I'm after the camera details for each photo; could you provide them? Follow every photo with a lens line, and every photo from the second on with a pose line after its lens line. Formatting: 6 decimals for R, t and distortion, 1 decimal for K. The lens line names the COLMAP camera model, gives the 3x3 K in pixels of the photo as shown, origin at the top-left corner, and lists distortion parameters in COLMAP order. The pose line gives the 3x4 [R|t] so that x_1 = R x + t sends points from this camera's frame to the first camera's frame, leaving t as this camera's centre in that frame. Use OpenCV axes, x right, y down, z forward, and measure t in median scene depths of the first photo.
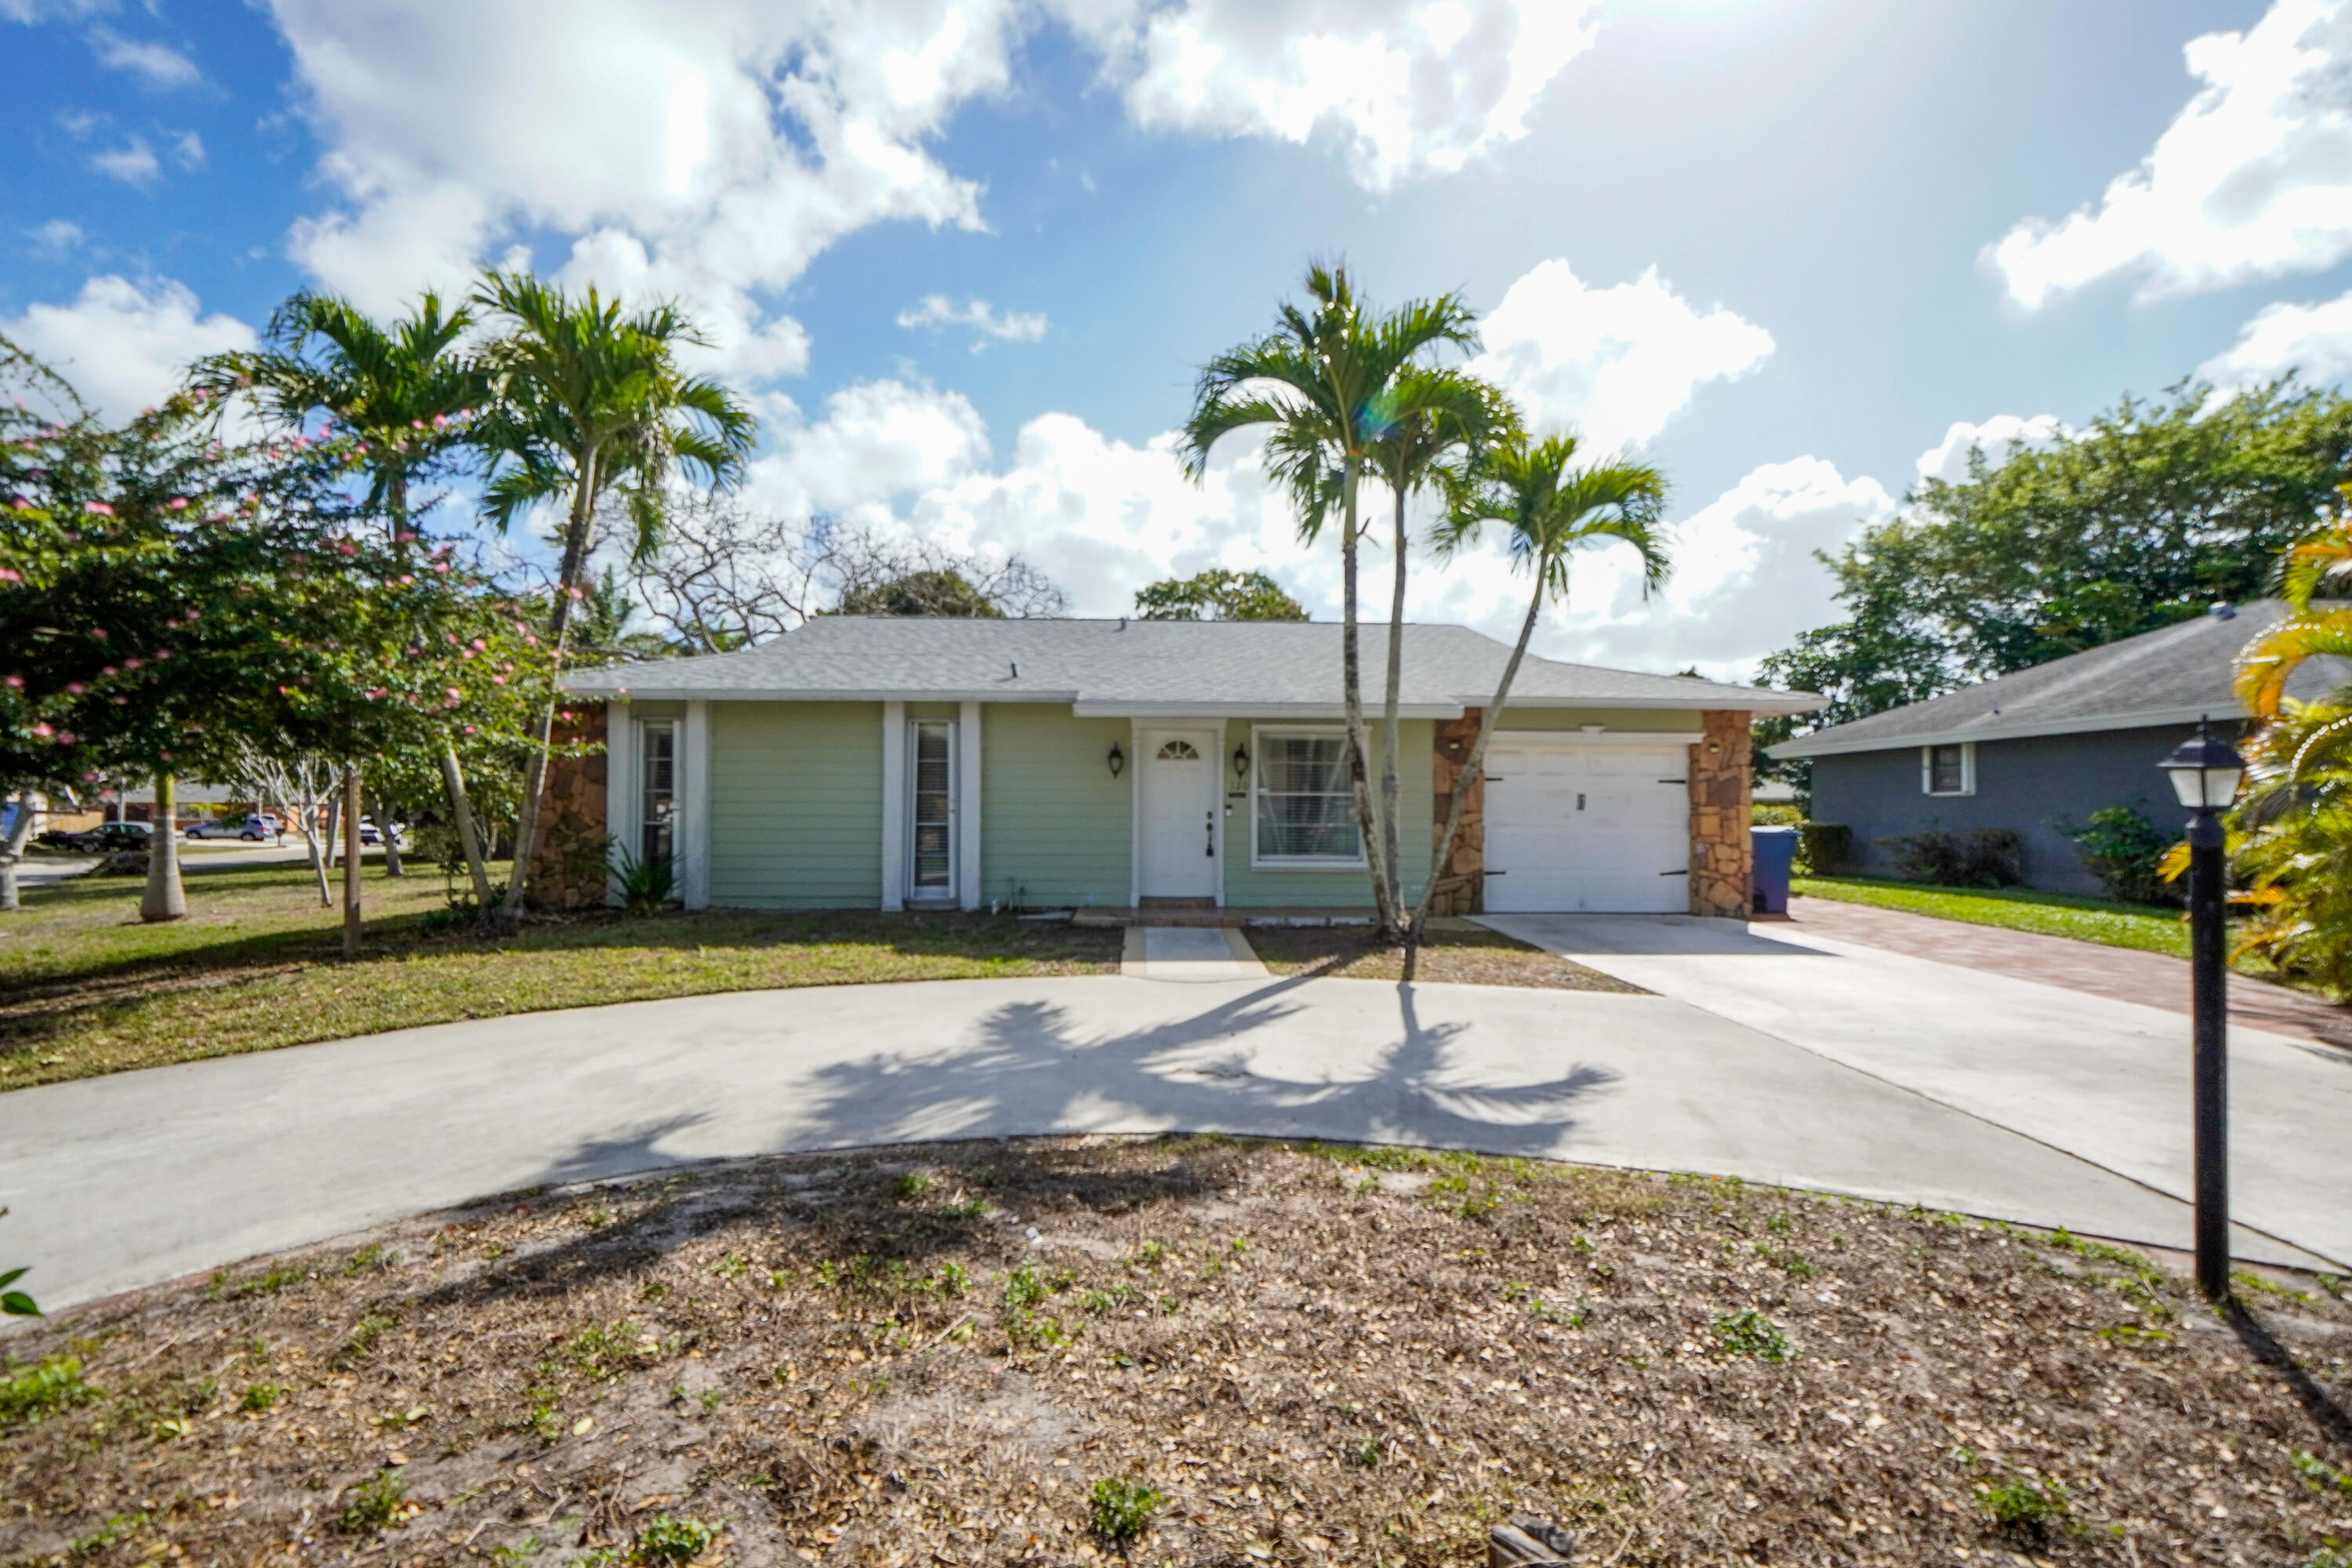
lens RADIAL K [[1035.2, 0, 1176.0], [0, 1035.2, 784.0], [0, 0, 1]] dist [-0.000358, -0.000062]
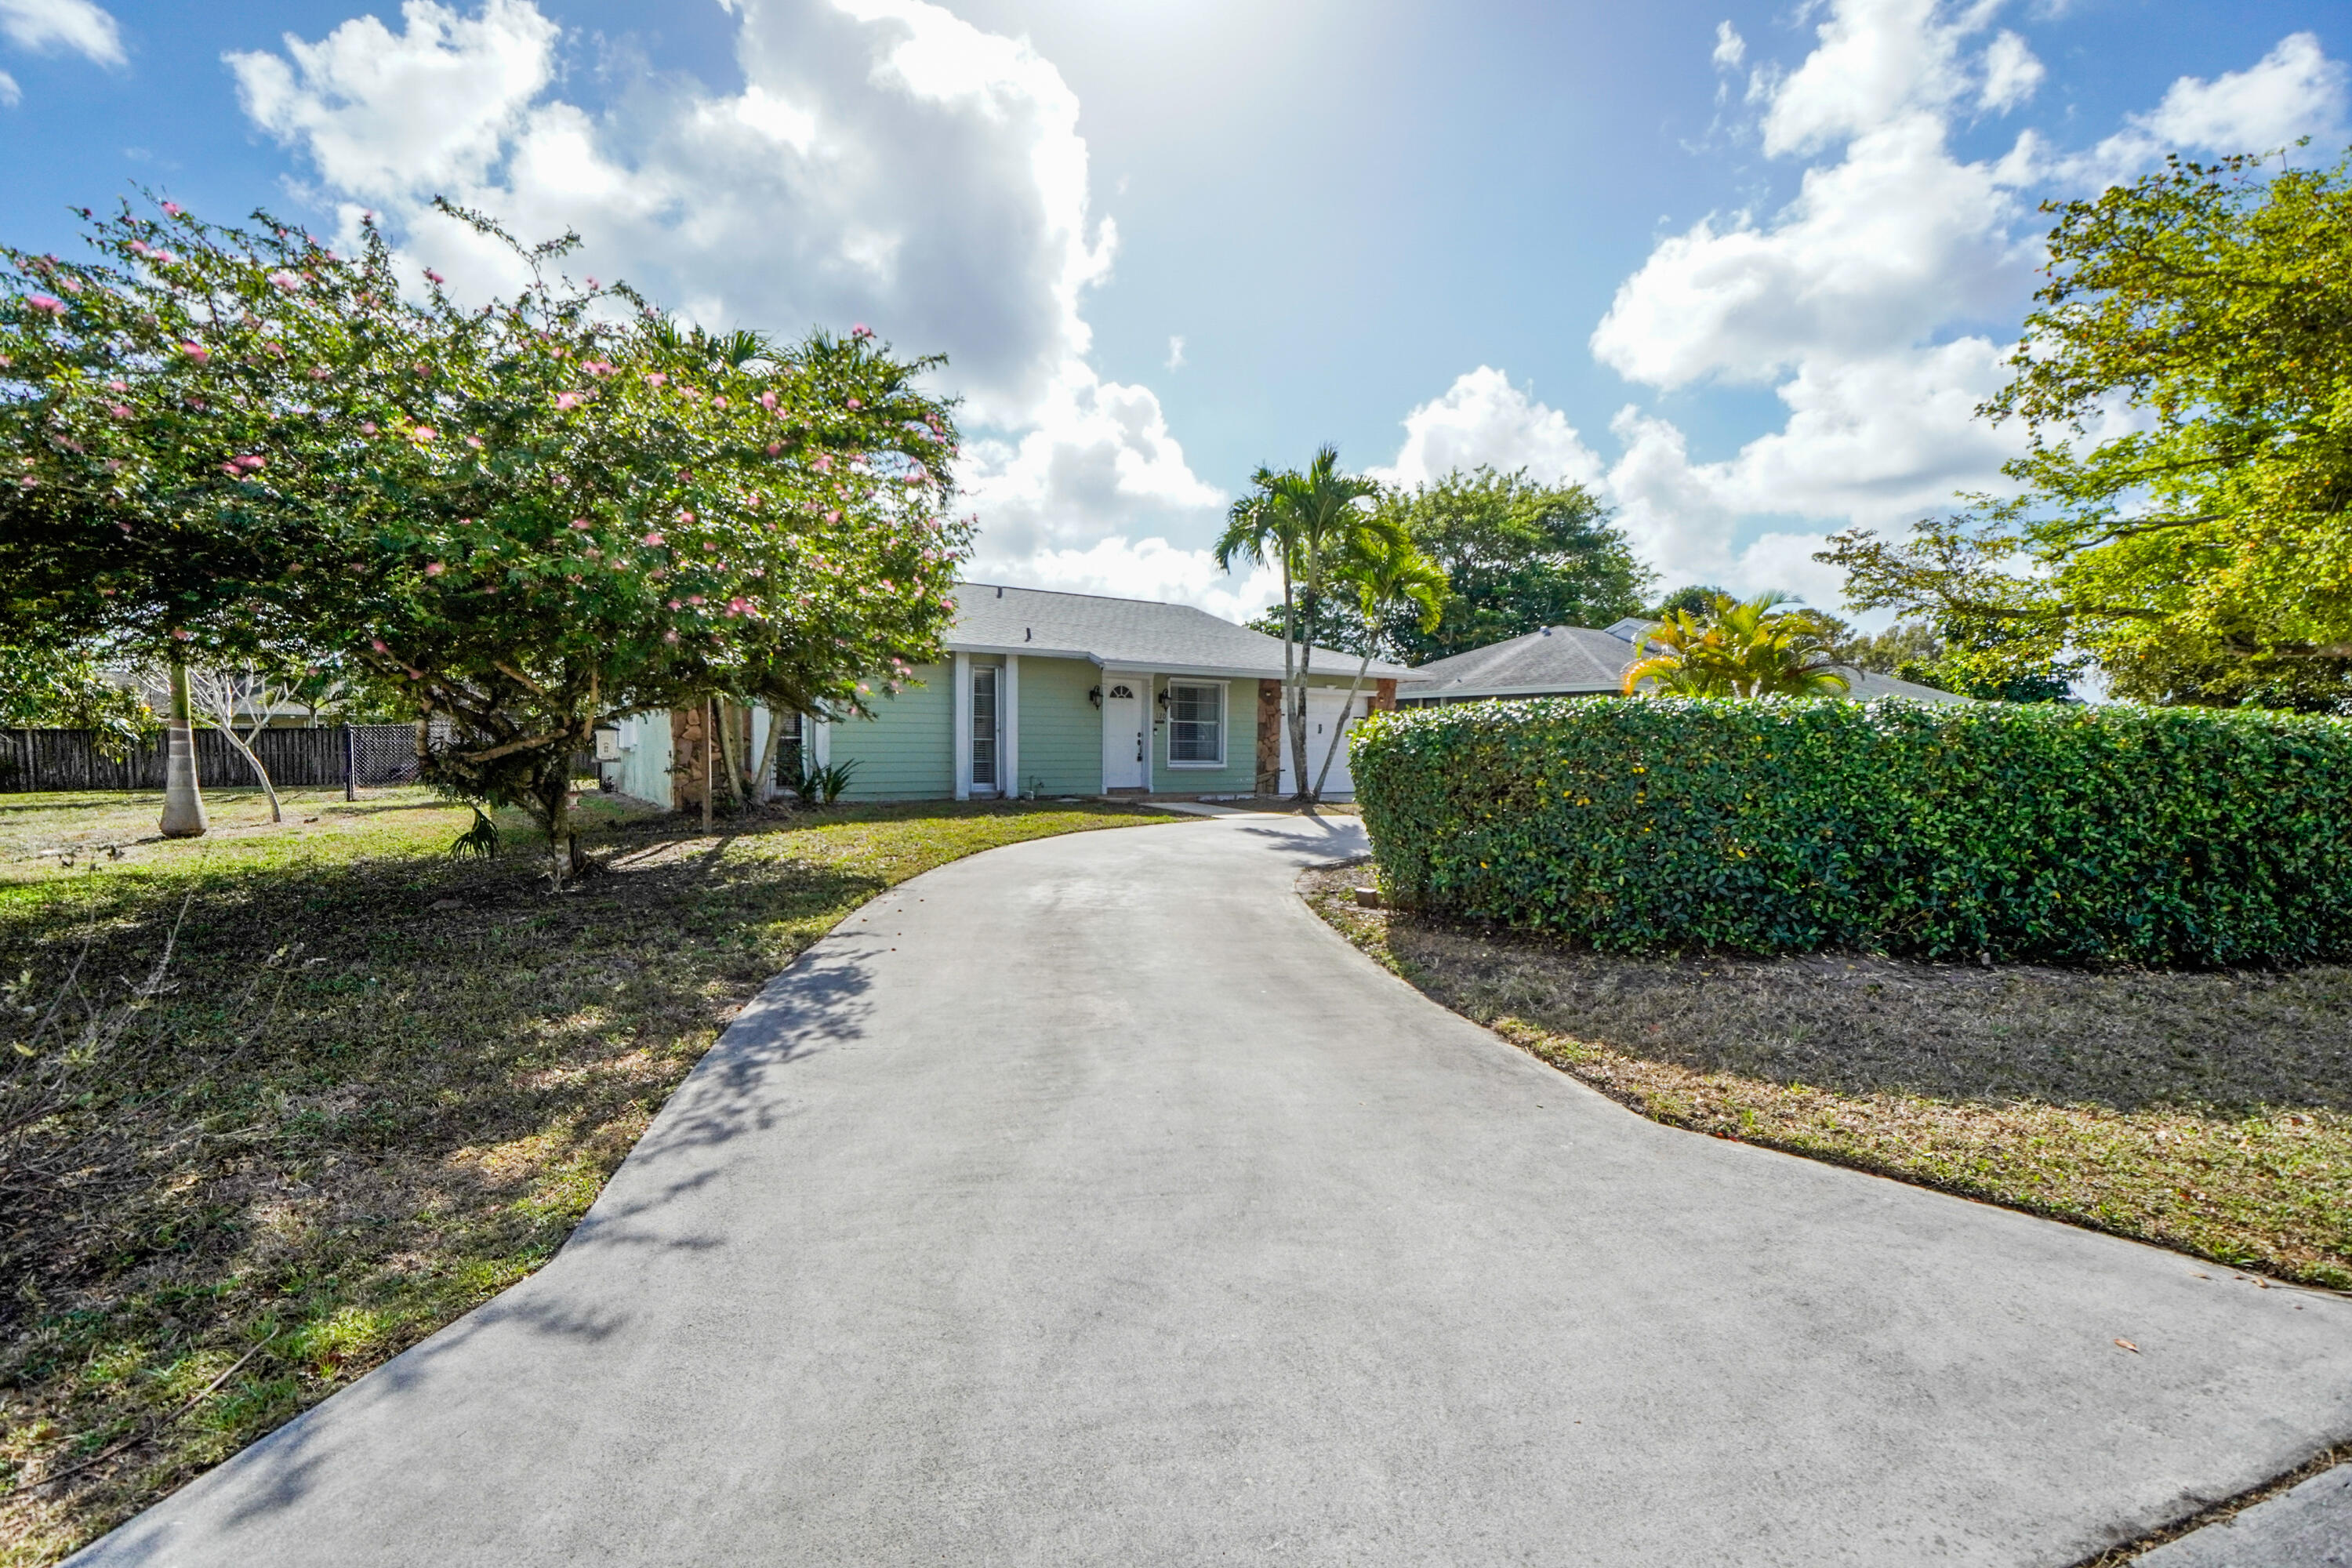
lens RADIAL K [[1035.2, 0, 1176.0], [0, 1035.2, 784.0], [0, 0, 1]] dist [-0.000358, -0.000062]
pose [[0.859097, -0.016128, 0.511559, -0.721792], [-0.012641, 0.998530, 0.052709, 0.021534], [-0.511657, -0.051749, 0.857630, -0.363458]]
